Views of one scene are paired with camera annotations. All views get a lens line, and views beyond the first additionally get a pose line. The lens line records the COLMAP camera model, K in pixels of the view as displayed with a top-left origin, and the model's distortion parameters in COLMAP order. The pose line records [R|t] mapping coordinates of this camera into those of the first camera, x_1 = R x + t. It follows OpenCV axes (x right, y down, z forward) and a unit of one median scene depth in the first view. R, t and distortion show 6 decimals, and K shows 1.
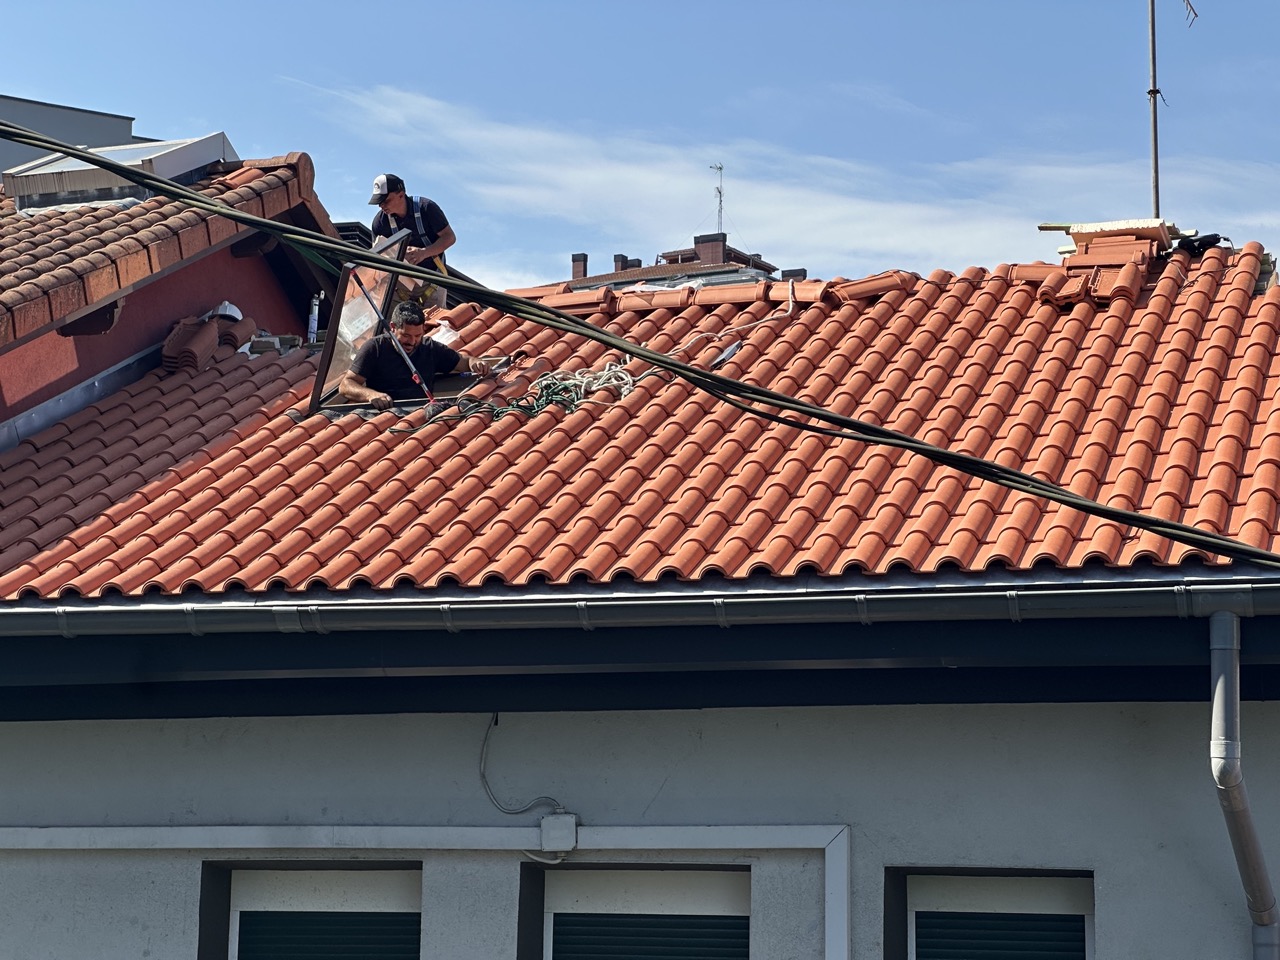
lens RADIAL K [[2784.4, 0, 640.0], [0, 2784.4, 480.0], [0, 0, 1]] dist [0.049117, 0.478174]
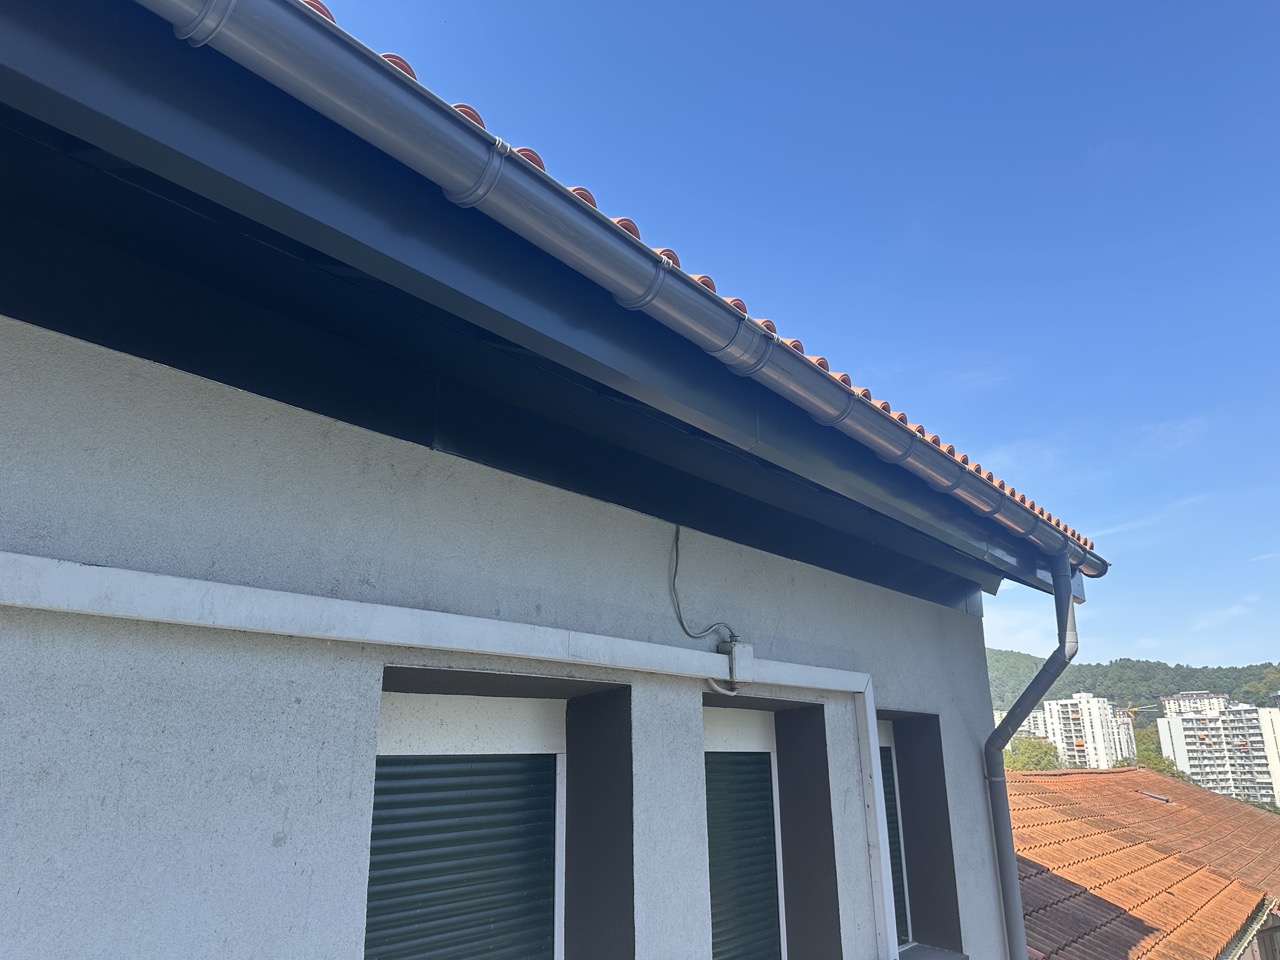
lens RADIAL K [[893.6, 0, 640.0], [0, 893.6, 480.0], [0, 0, 1]] dist [-0.002638, -0.002790]
pose [[0.365078, 0.262795, 0.893116, -0.315384], [-0.116530, 0.964687, -0.236221, 0.136520], [-0.923655, -0.017836, 0.382809, 0.878114]]
